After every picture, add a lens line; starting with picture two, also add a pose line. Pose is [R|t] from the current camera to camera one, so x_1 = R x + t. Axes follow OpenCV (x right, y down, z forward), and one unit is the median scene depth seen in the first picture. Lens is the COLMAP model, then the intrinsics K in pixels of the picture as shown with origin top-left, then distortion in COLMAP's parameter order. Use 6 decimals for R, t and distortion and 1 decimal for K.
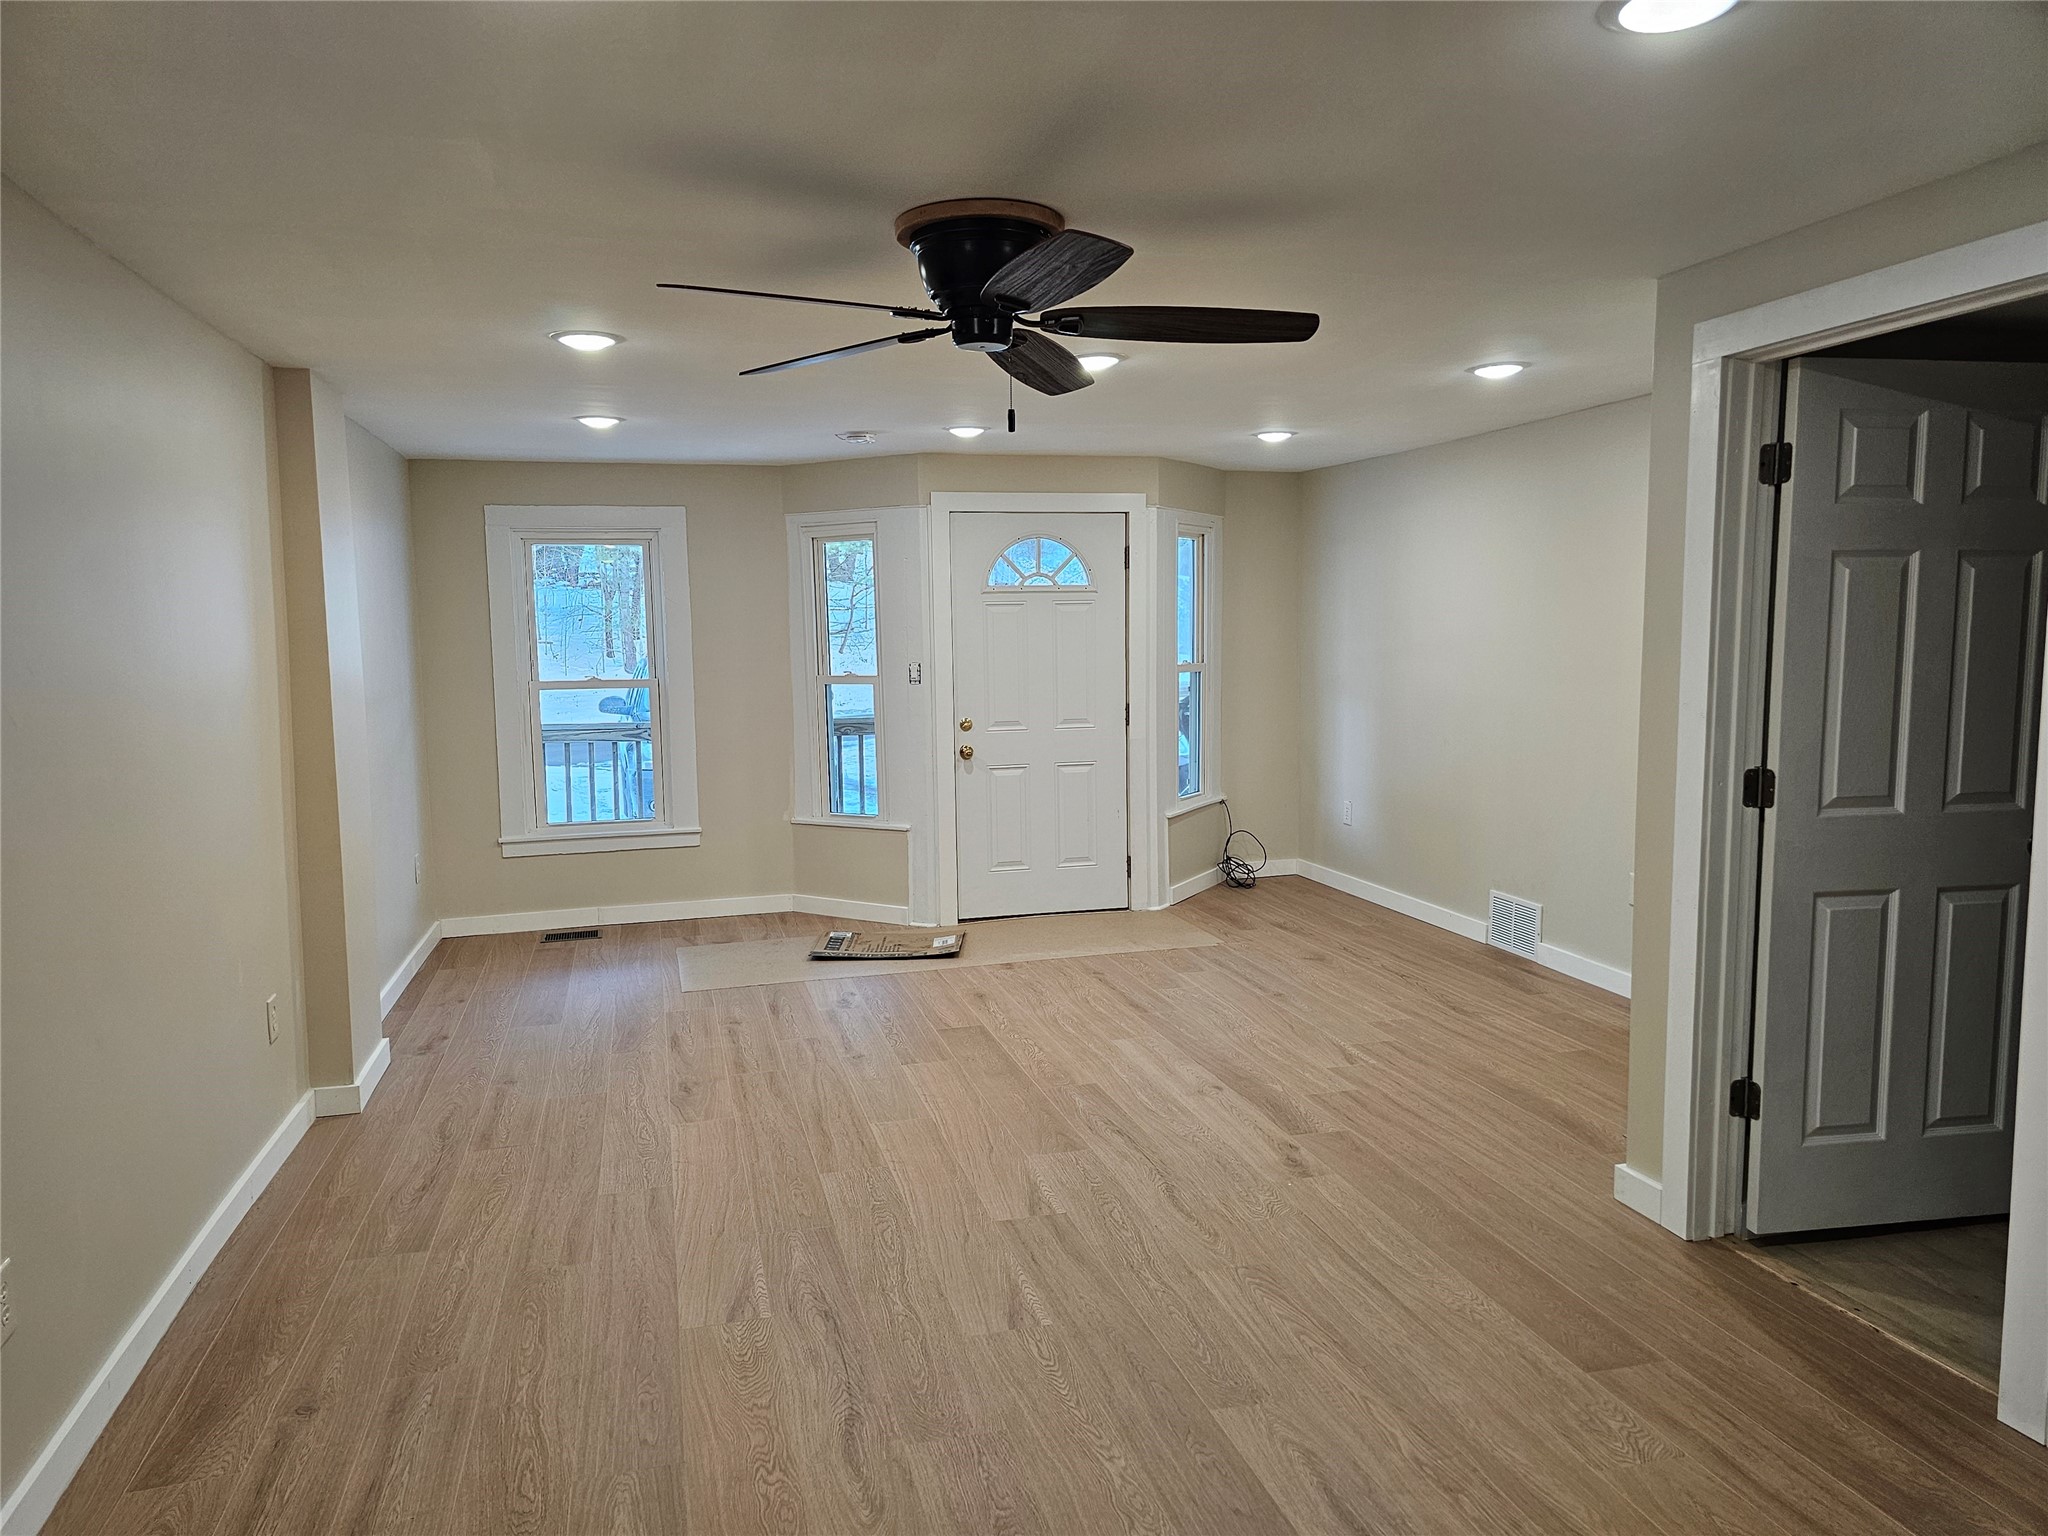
lens RADIAL K [[1378.1, 0, 1020.5], [0, 1378.1, 769.6], [0, 0, 1]] dist [0.033938, -0.017690]
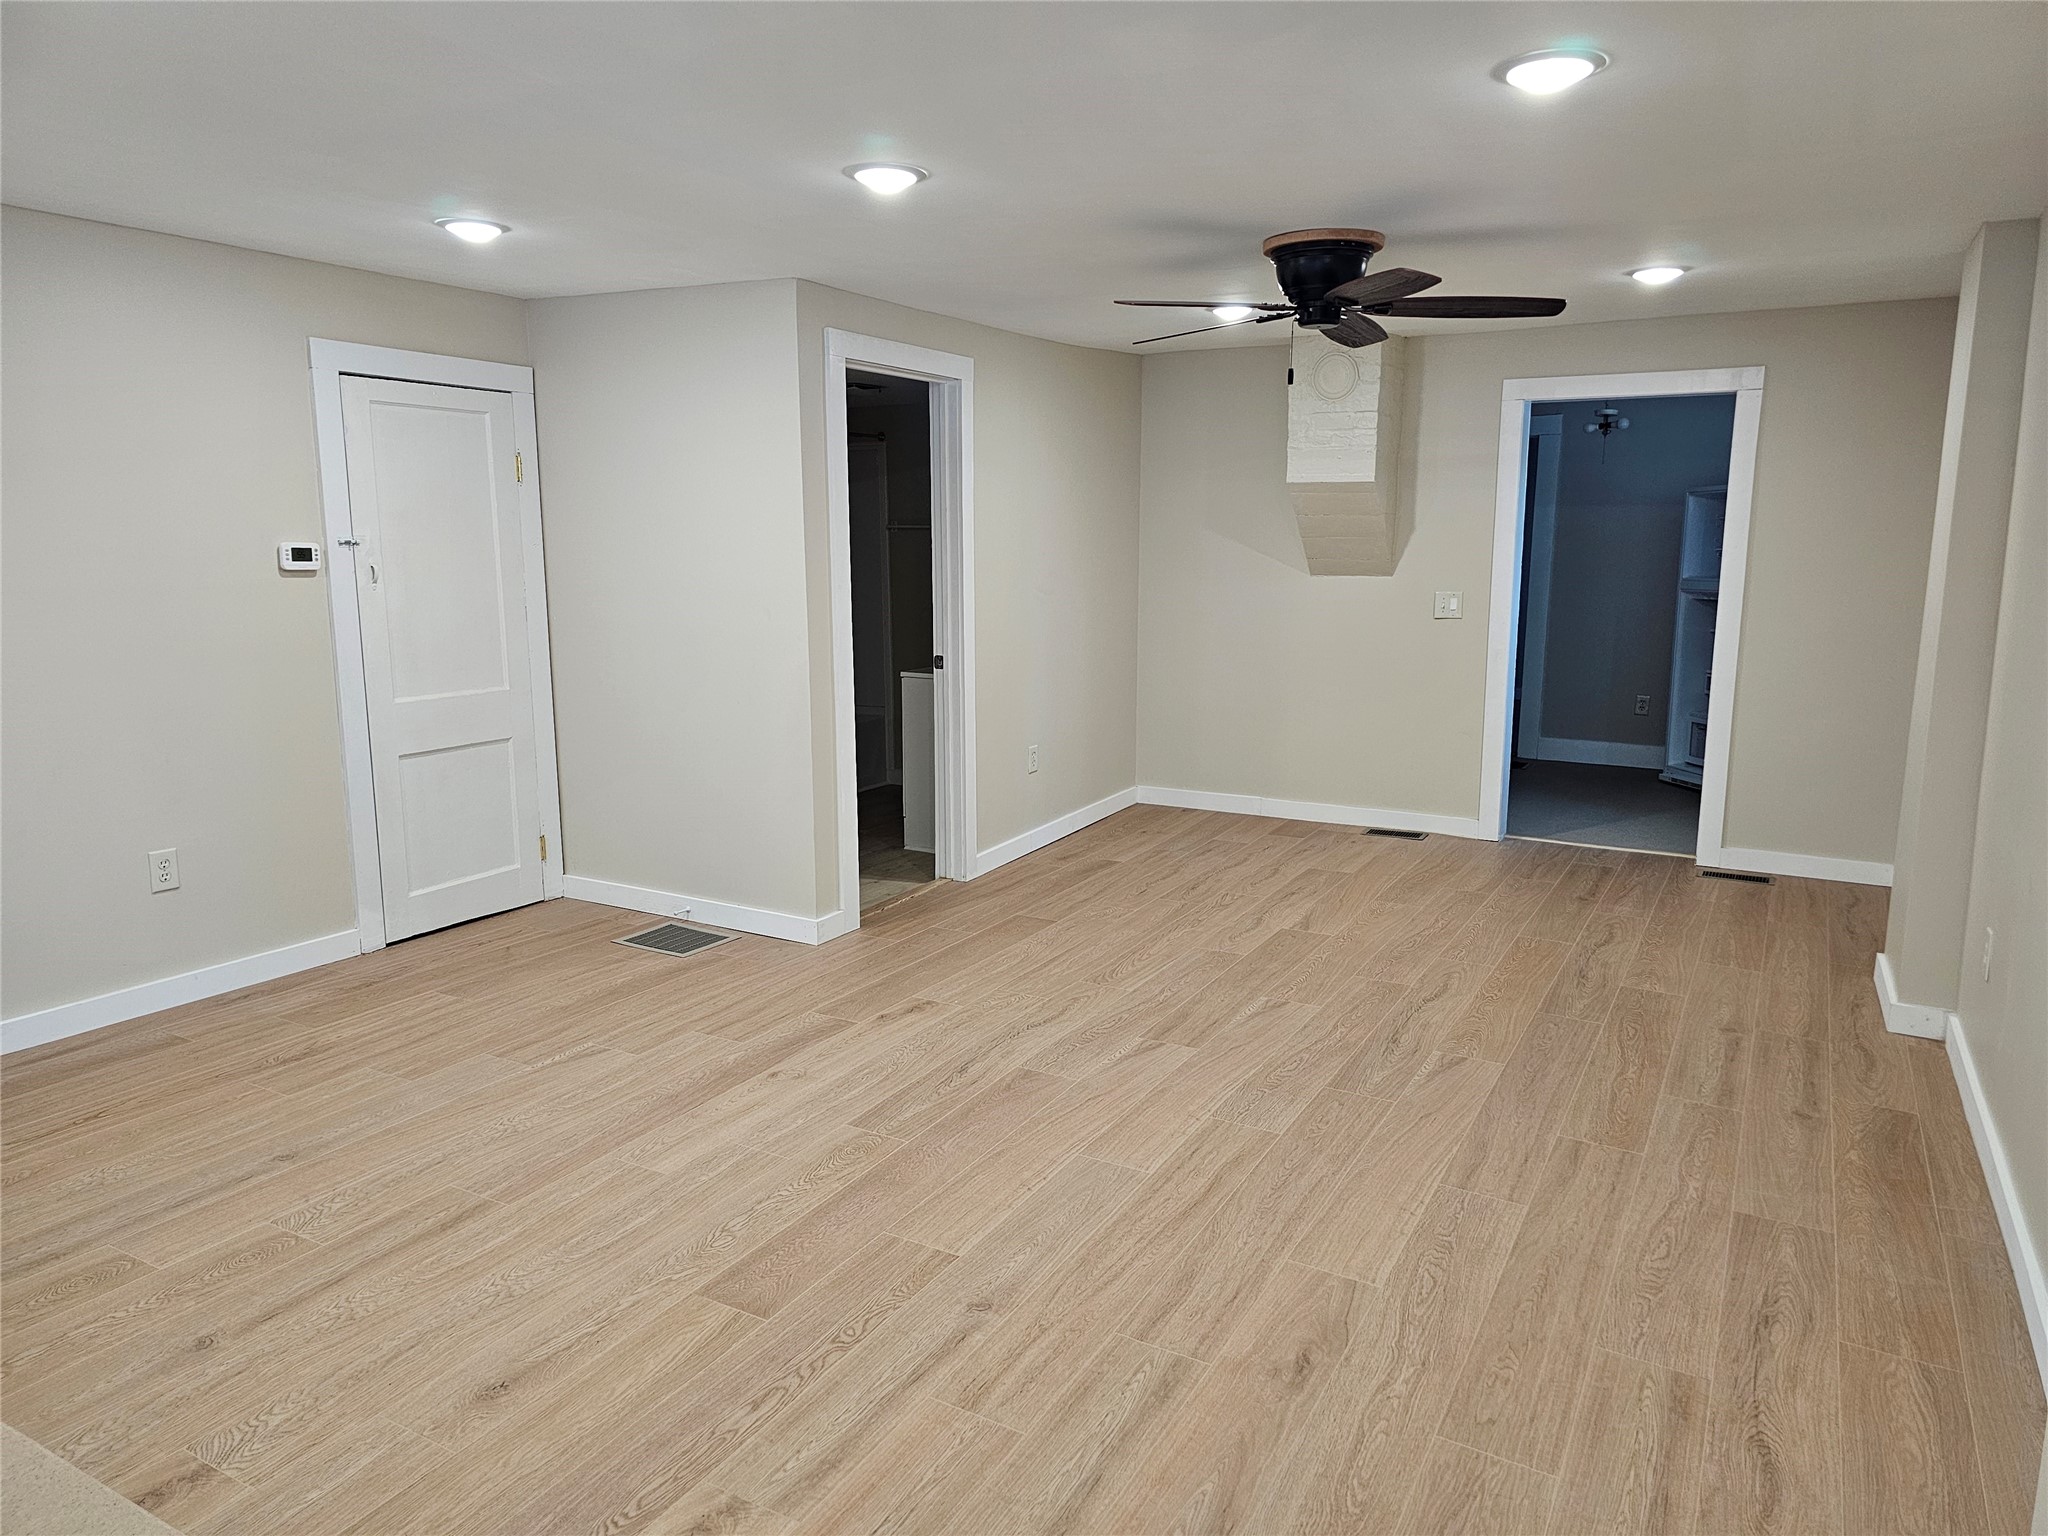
lens RADIAL K [[1378.1, 0, 1017.1], [0, 1378.1, 774.0], [0, 0, 1]] dist [0.033938, -0.017690]
pose [[-0.713015, -0.108976, 0.692629, -0.561224], [0.082274, 0.968019, 0.237001, -0.143041], [-0.696305, 0.225971, -0.681246, 1.525729]]
